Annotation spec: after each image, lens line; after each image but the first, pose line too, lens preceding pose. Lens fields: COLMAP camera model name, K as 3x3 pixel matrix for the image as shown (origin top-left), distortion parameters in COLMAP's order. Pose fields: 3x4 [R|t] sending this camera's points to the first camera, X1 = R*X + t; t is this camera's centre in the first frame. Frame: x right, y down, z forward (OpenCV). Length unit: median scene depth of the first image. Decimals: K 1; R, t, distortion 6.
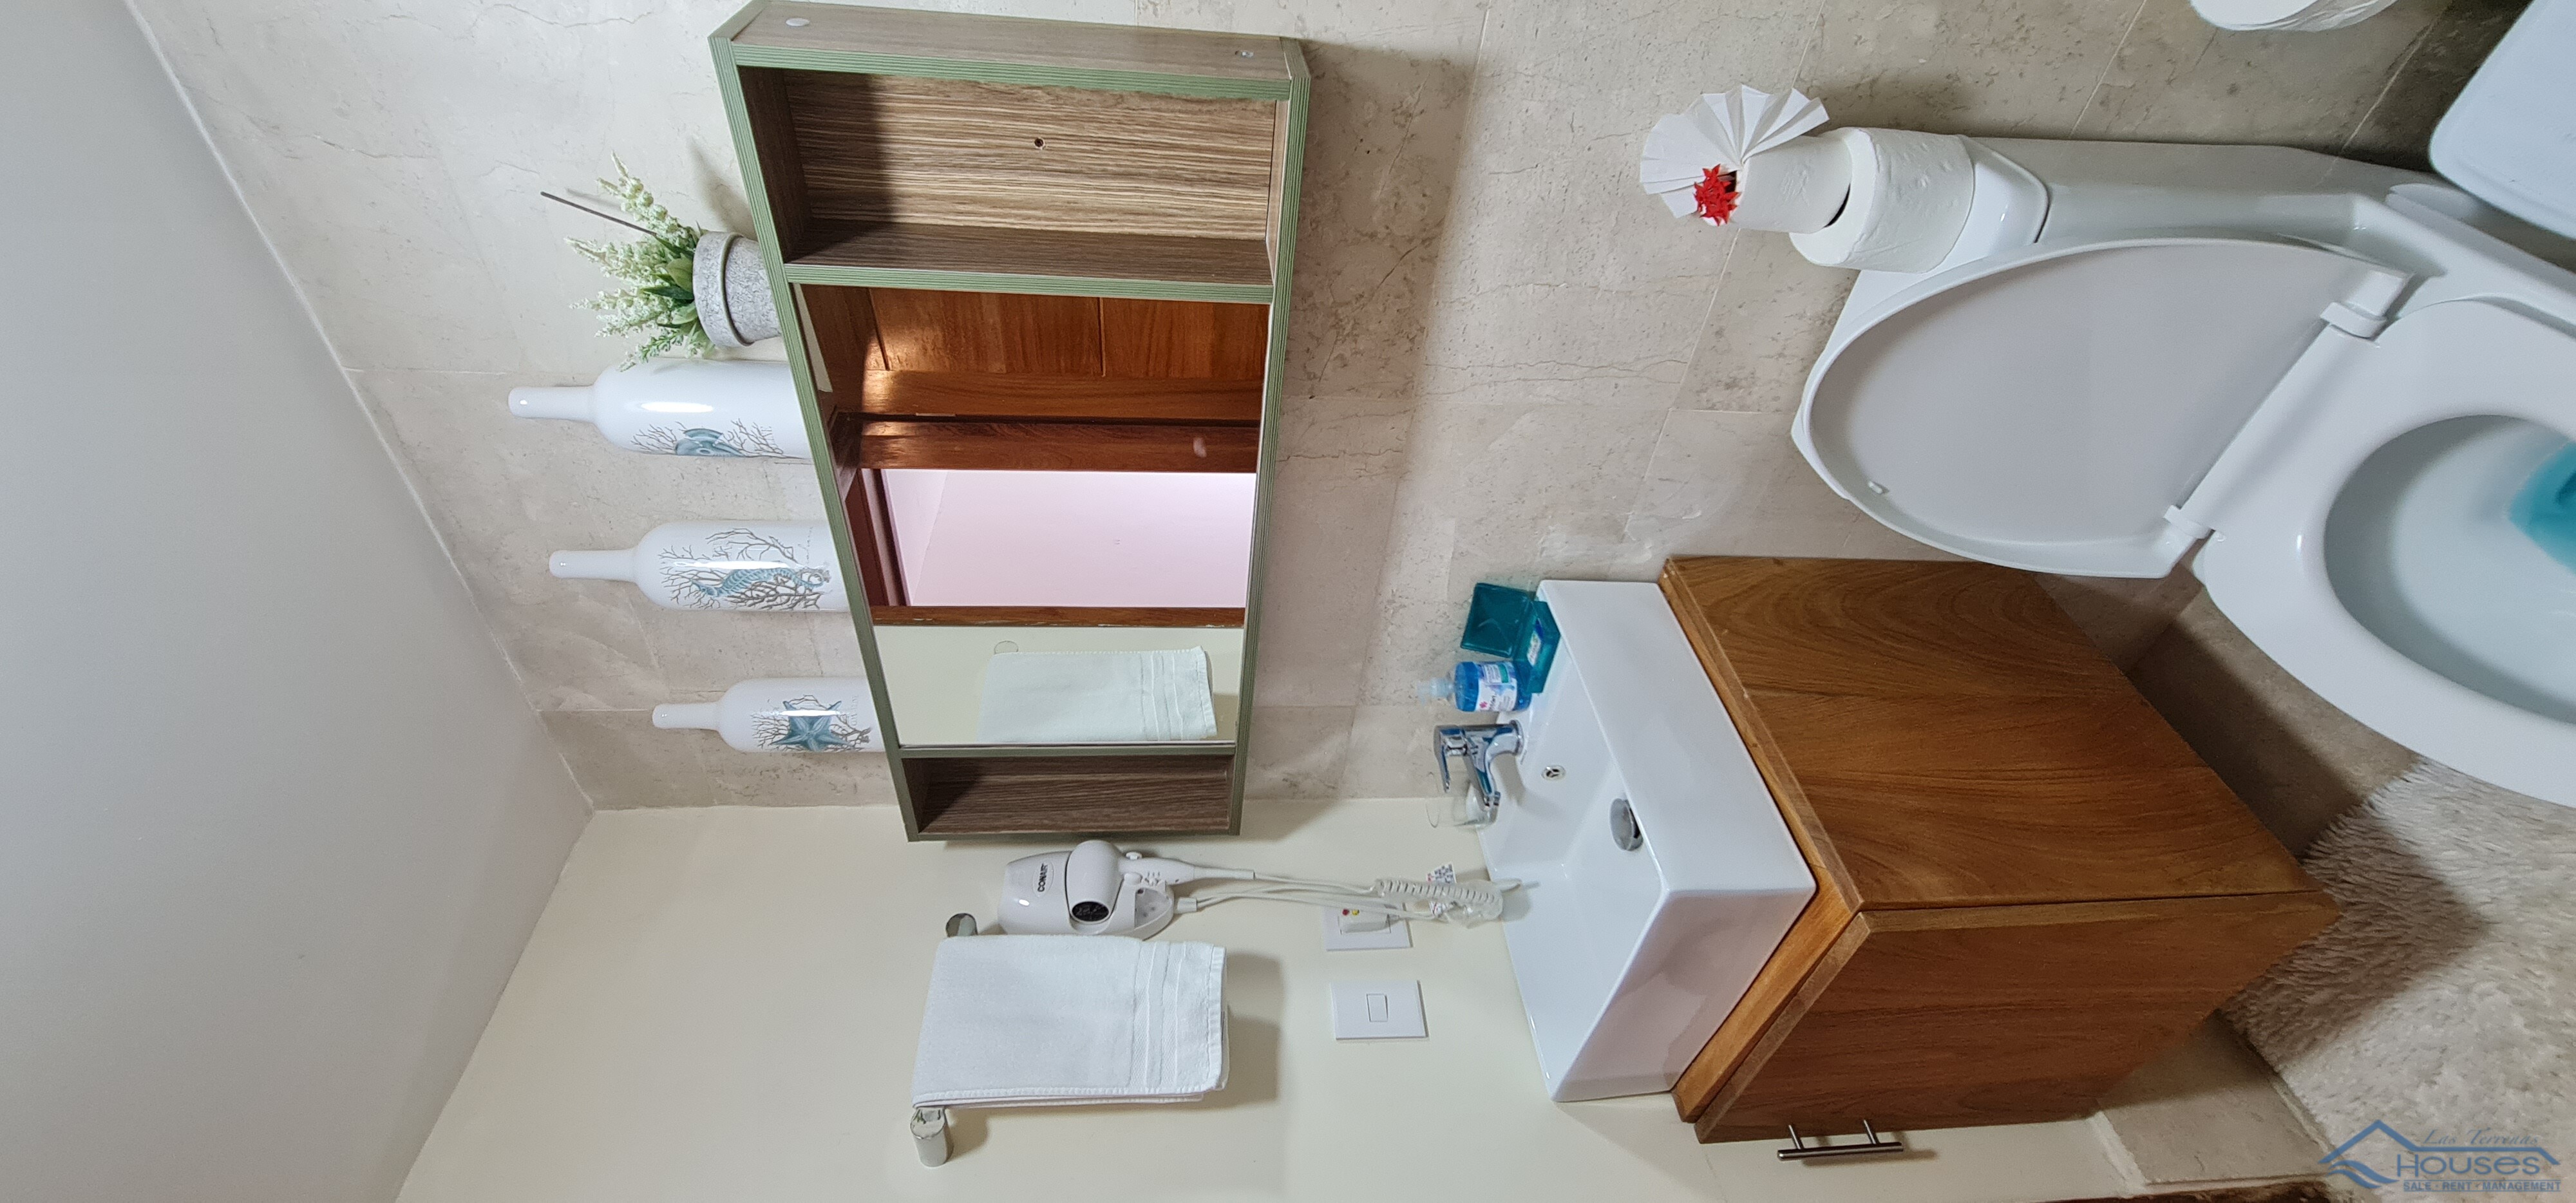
lens RADIAL K [[1031.4, 0, 1284.0], [0, 1031.4, 578.7], [0, 0, 1]] dist [-0.011361, 0.000615]
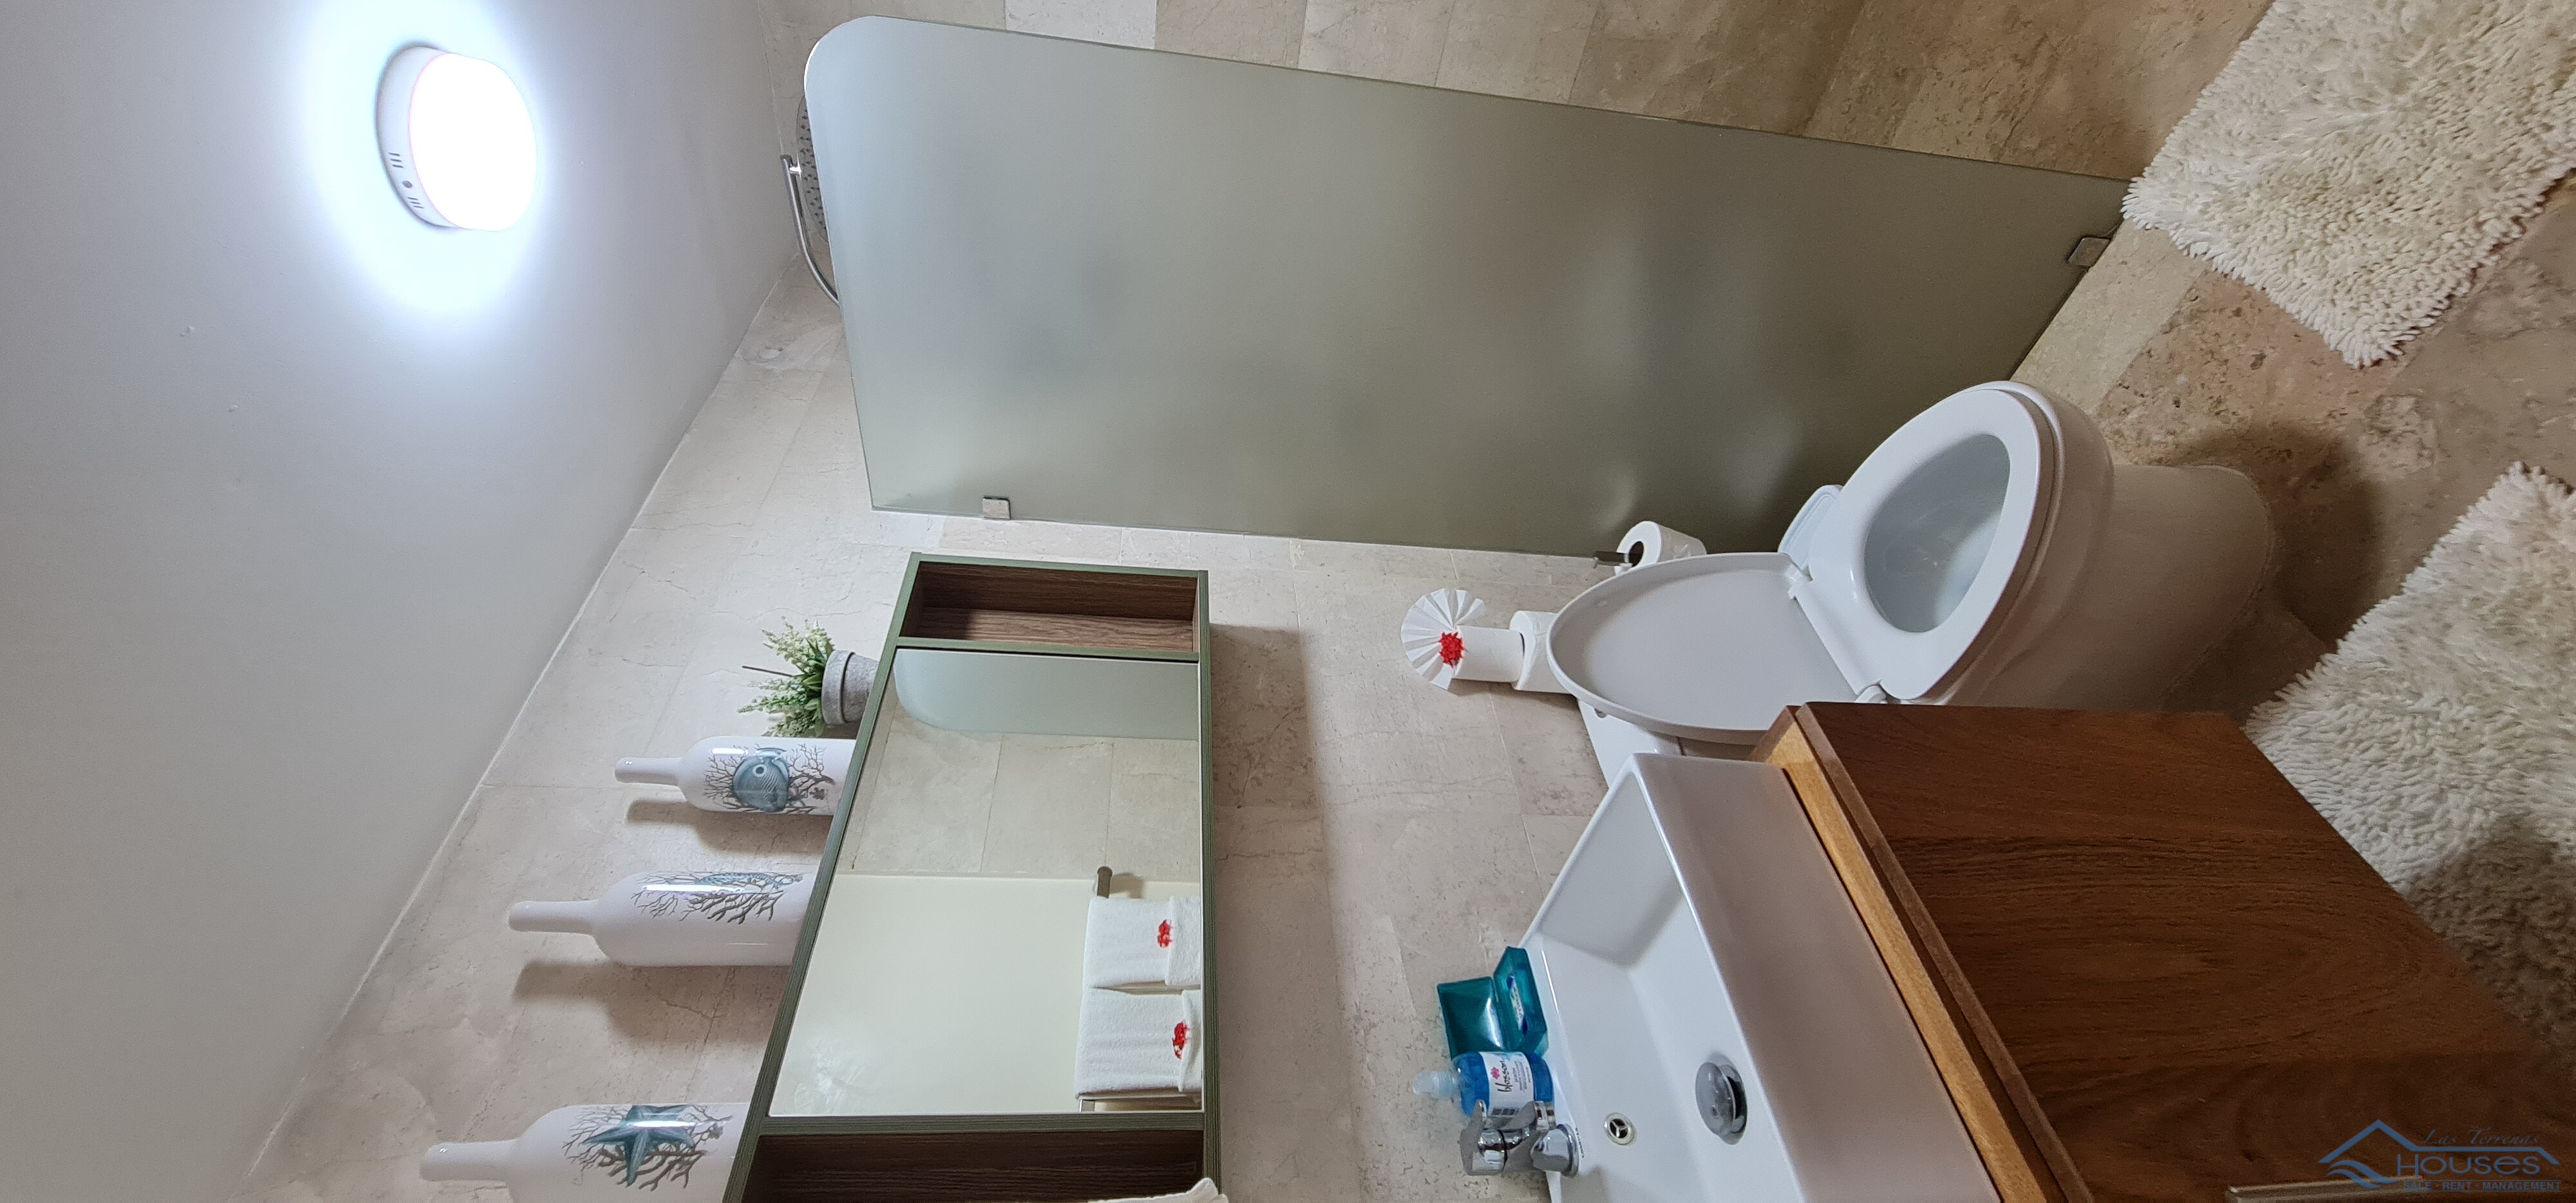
lens RADIAL K [[1031.4, 0, 1284.0], [0, 1031.4, 578.7], [0, 0, 1]] dist [-0.011361, 0.000615]
pose [[0.986966, -0.059625, 0.149476, -0.091094], [0.152210, 0.044287, -0.987355, 1.071303], [0.052252, 0.997238, 0.052785, 0.647174]]
